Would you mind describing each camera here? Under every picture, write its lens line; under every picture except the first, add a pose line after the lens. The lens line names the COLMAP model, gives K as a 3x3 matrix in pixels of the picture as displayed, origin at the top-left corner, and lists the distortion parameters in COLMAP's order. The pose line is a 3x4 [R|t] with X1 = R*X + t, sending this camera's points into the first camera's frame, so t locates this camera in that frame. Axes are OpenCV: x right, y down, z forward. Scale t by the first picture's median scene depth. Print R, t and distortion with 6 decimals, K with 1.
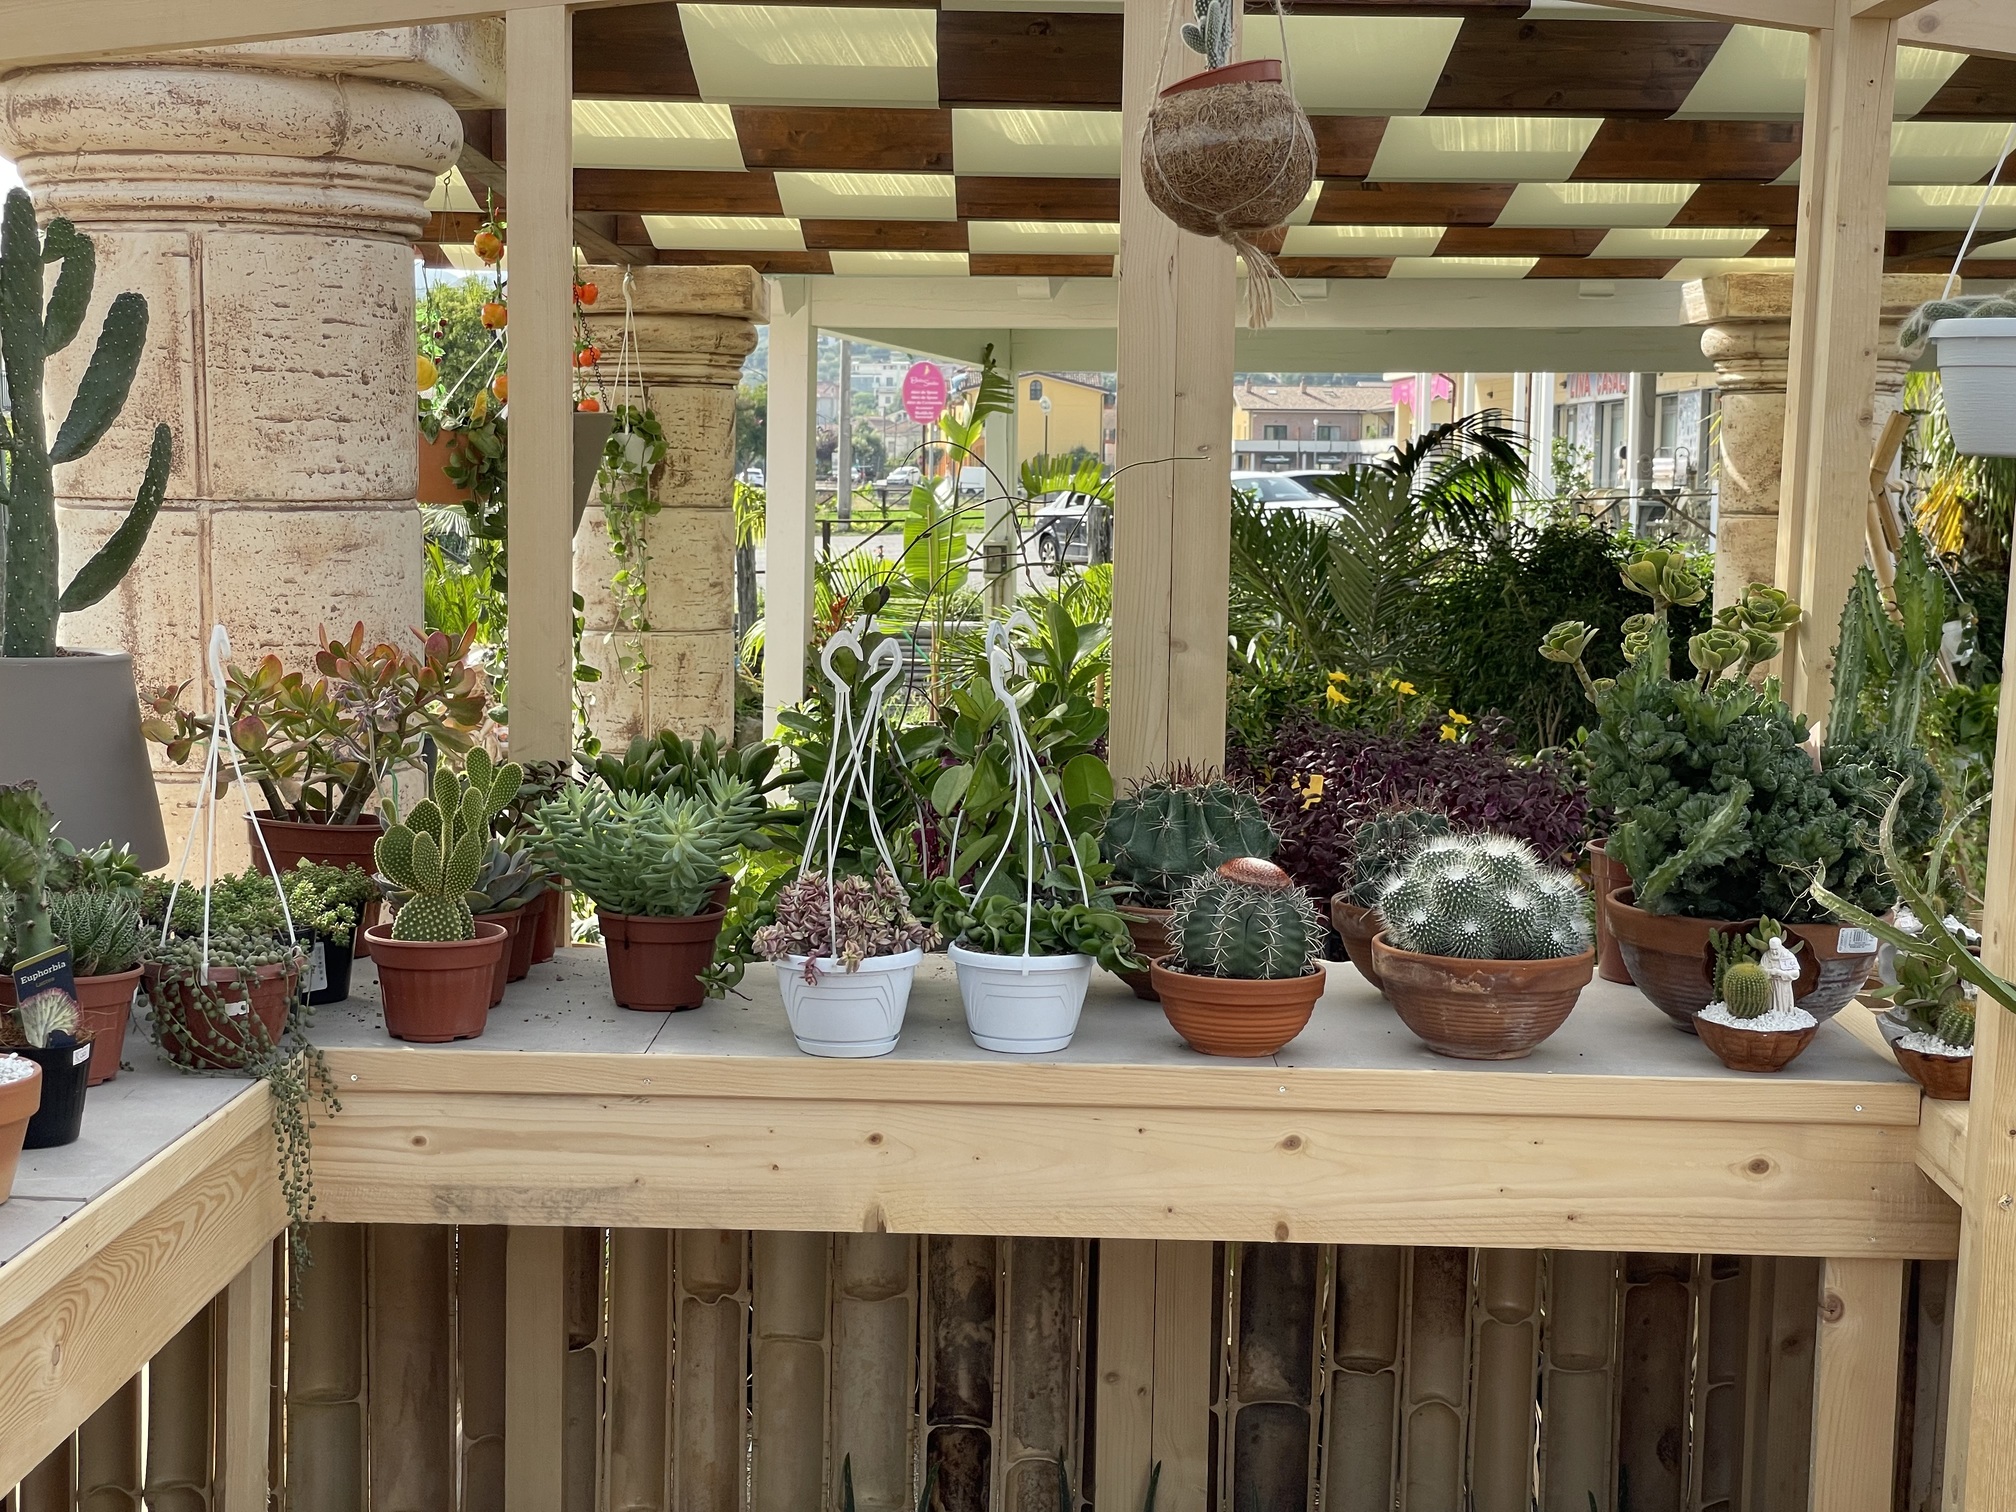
lens RADIAL K [[3019.1, 0, 1001.9], [0, 3019.1, 770.2], [0, 0, 1]] dist [0.076415, 0.000000]
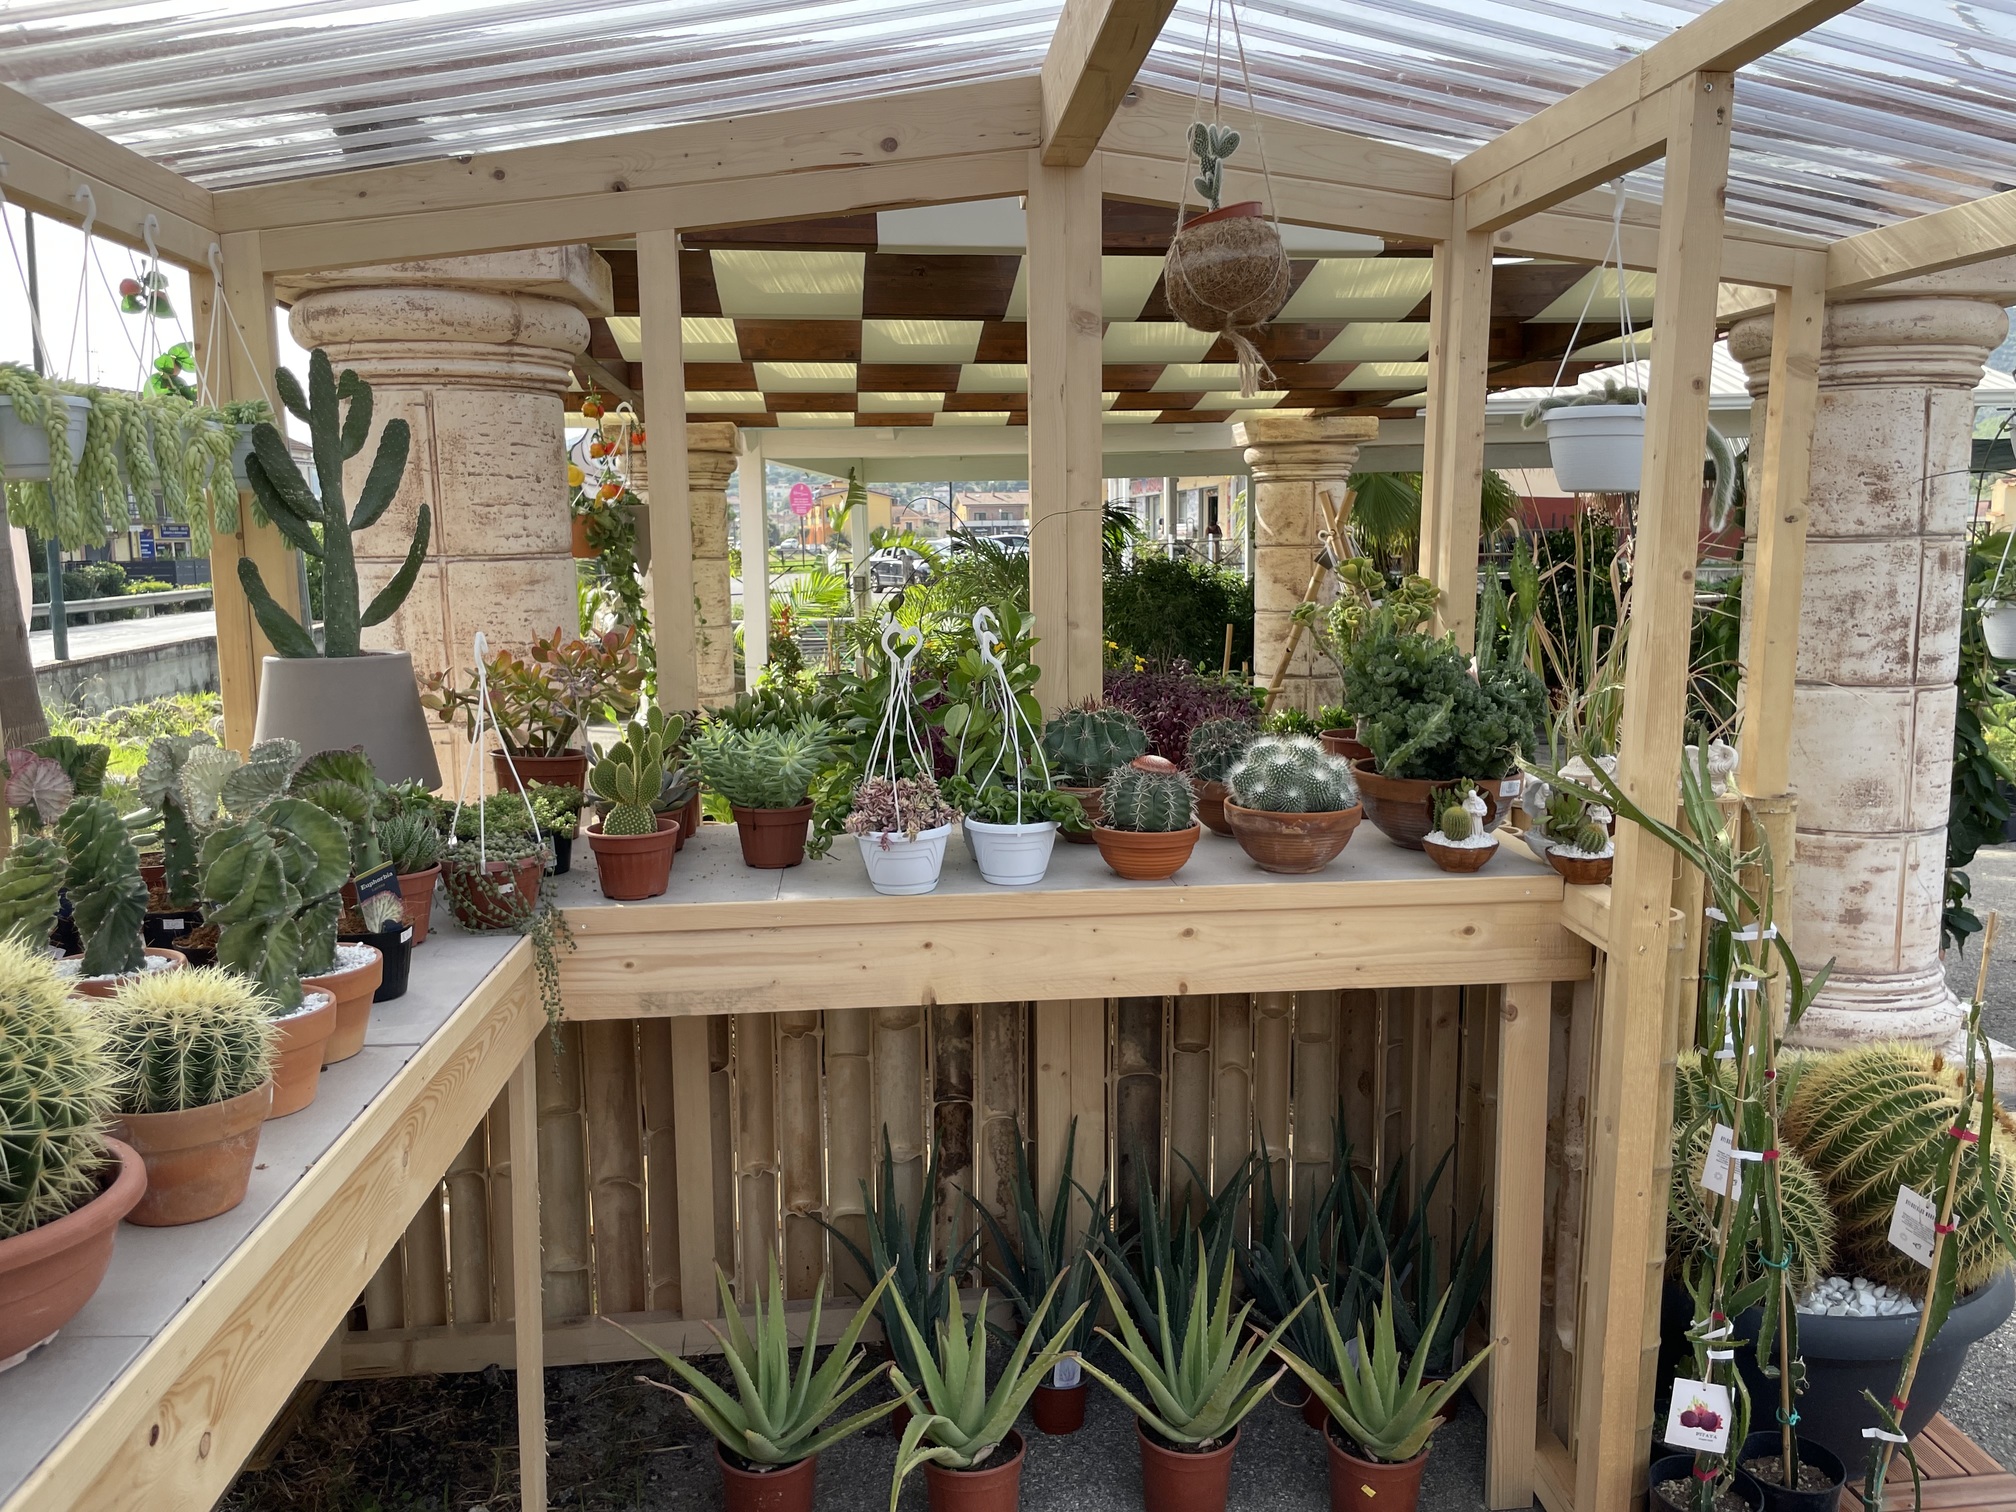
lens RADIAL K [[1534.2, 0, 1023.9], [0, 1534.2, 740.6], [0, 0, 1]] dist [0.078279, -0.111094]
pose [[0.992526, -0.043258, 0.114112, -0.069572], [0.039509, 0.998609, 0.034913, -0.008966], [-0.115463, -0.030144, 0.992854, 0.182115]]
